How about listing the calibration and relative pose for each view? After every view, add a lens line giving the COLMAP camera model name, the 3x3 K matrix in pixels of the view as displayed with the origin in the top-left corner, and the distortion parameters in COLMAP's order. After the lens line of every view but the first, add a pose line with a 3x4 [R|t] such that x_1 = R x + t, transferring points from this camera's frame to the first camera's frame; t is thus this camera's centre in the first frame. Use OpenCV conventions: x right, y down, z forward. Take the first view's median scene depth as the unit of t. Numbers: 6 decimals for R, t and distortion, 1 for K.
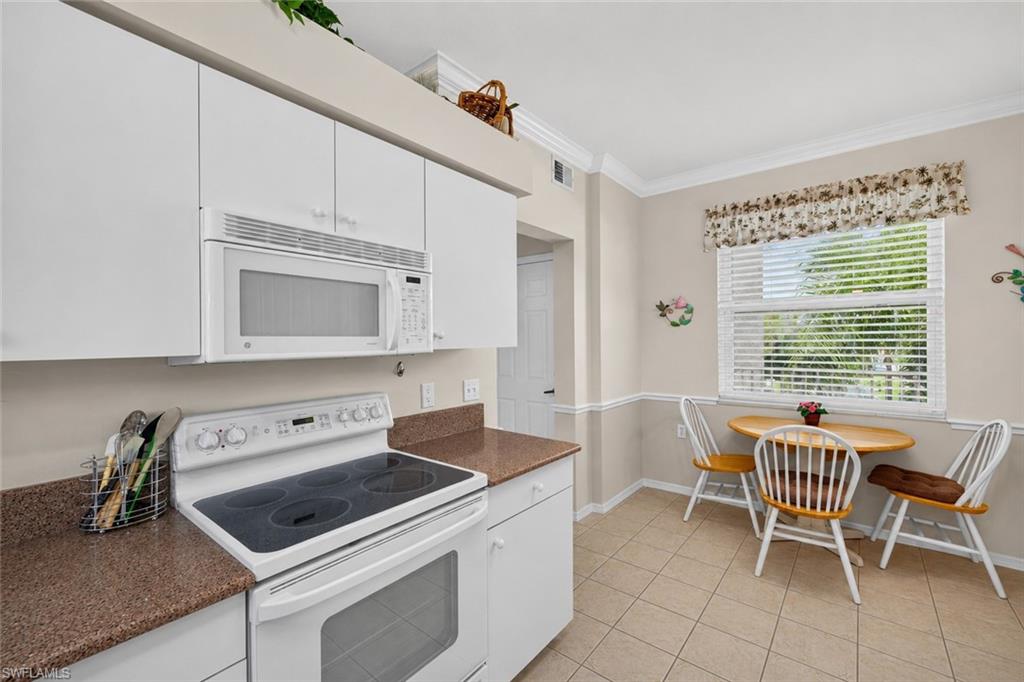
lens RADIAL K [[430.5, 0, 512.0], [0, 430.5, 341.0], [0, 0, 1]] dist [0.002411, 0.000488]
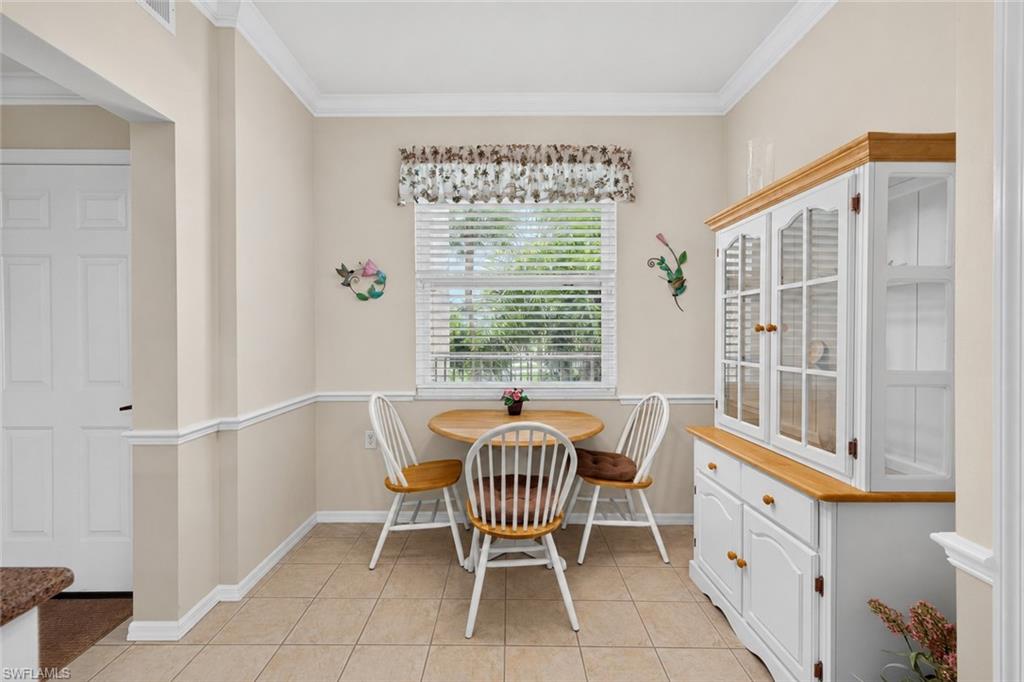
lens RADIAL K [[428.3, 0, 507.2], [0, 428.3, 336.7], [0, 0, 1]] dist [0.002716, 0.000013]
pose [[0.781933, 0.002016, 0.623359, 0.140404], [-0.003386, 0.999994, 0.001013, 0.034824], [-0.623353, -0.002903, 0.781935, 0.328424]]
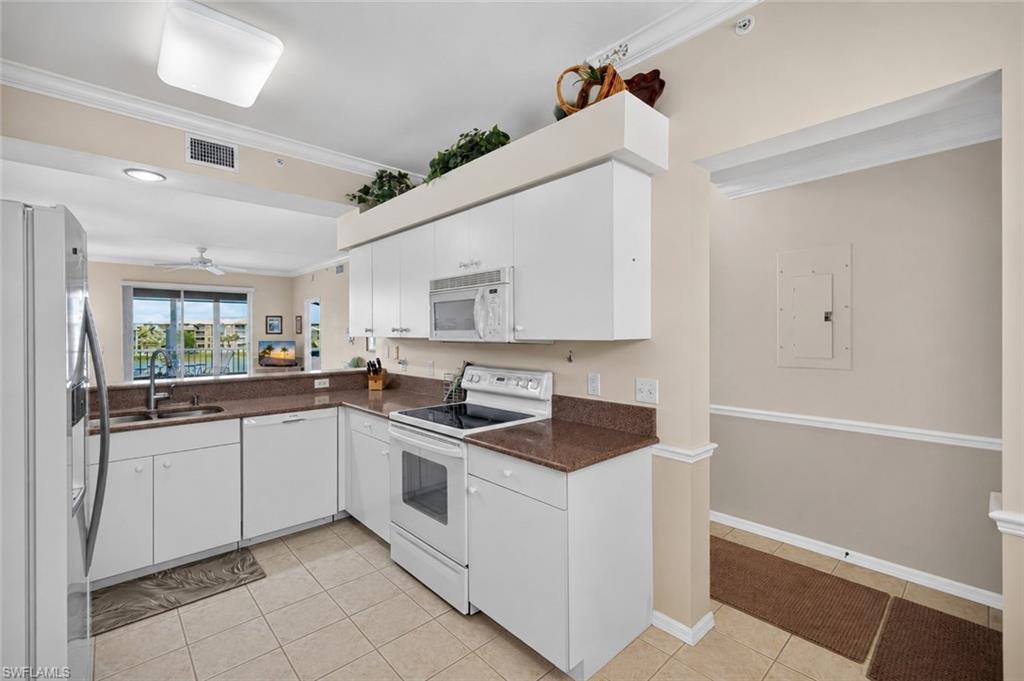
lens RADIAL K [[428.3, 0, 507.2], [0, 428.3, 336.2], [0, 0, 1]] dist [0.002716, 0.000013]
pose [[-0.152603, 0.012999, -0.988202, 0.683970], [0.001686, 0.999915, 0.012893, -0.005260], [0.988286, 0.000301, -0.152612, 0.727882]]
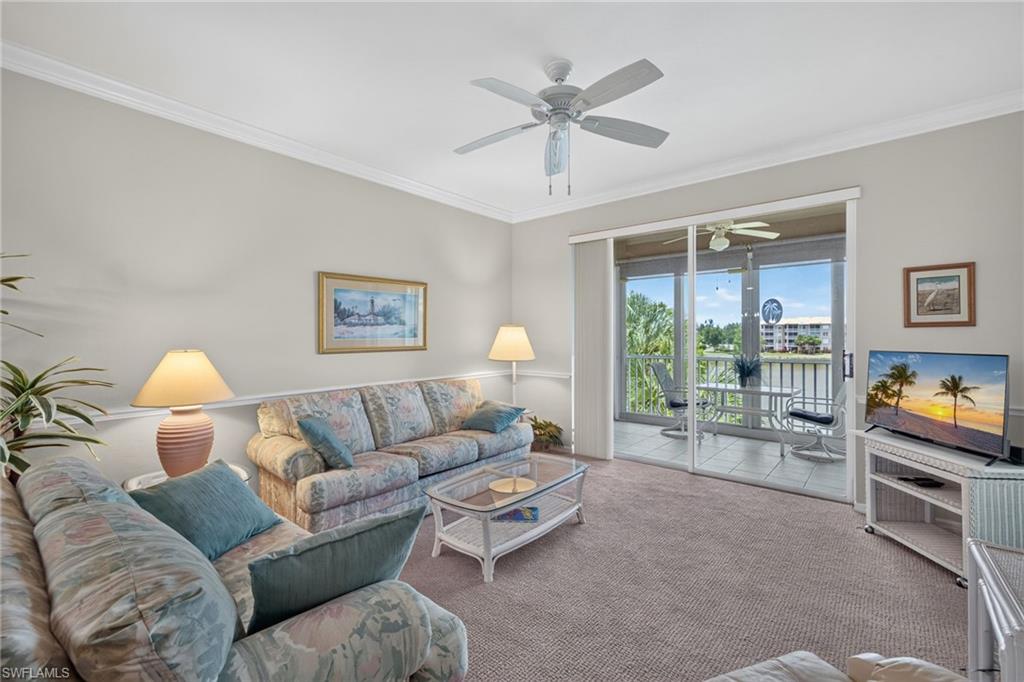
lens RADIAL K [[440.6, 0, 511.6], [0, 440.6, 335.8], [0, 0, 1]] dist [0.001167, 0.000683]
pose [[-0.999476, 0.005716, 0.031871, -1.479614], [0.005838, 0.999976, 0.003747, 0.029999], [-0.031849, 0.003931, -0.999485, -0.586765]]
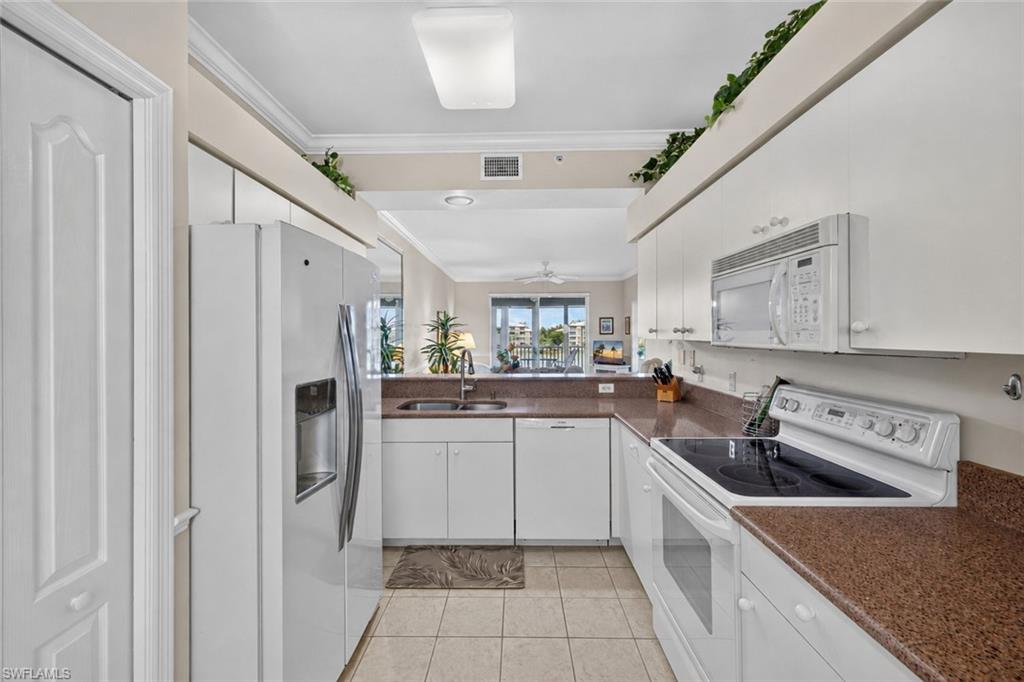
lens RADIAL K [[421.2, 0, 513.9], [0, 421.2, 334.0], [0, 0, 1]] dist [0.002397, -0.000306]
pose [[-0.793166, 0.007551, -0.608959, 0.411829], [0.005744, 0.999971, 0.004918, -0.006052], [0.608979, 0.000403, -0.793186, 0.750339]]
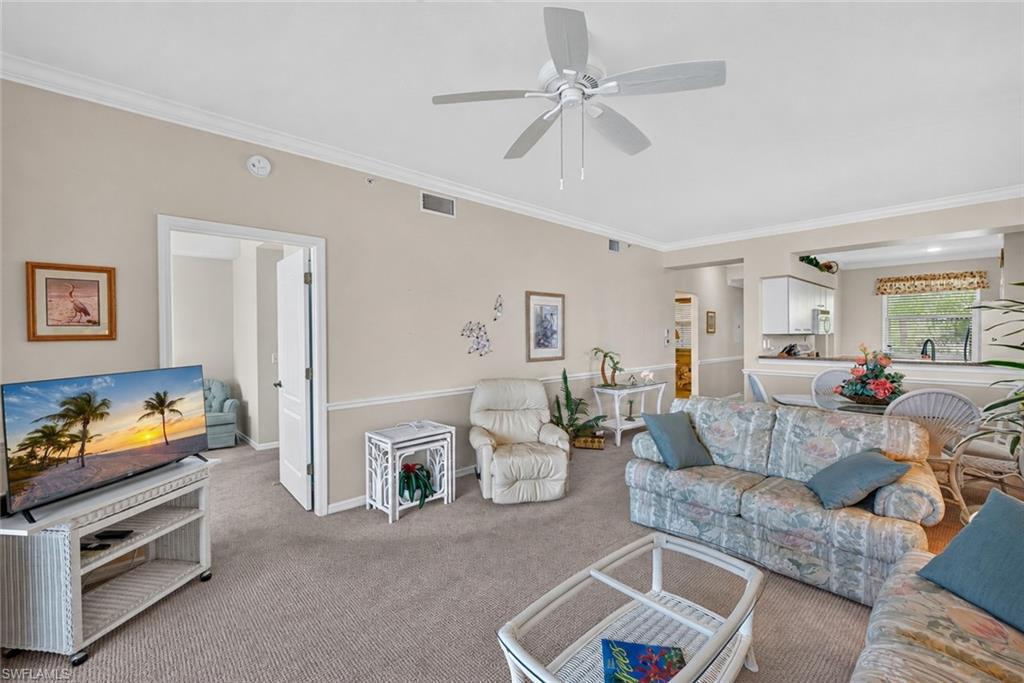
lens RADIAL K [[420.0, 0, 512.0], [0, 420.0, 341.5], [0, 0, 1]] dist [0.008950, -0.000167]
pose [[0.987574, -0.003057, -0.157122, -1.537722], [0.005421, 0.999878, 0.014621, 0.012700], [0.157058, -0.015291, 0.987471, -2.142469]]
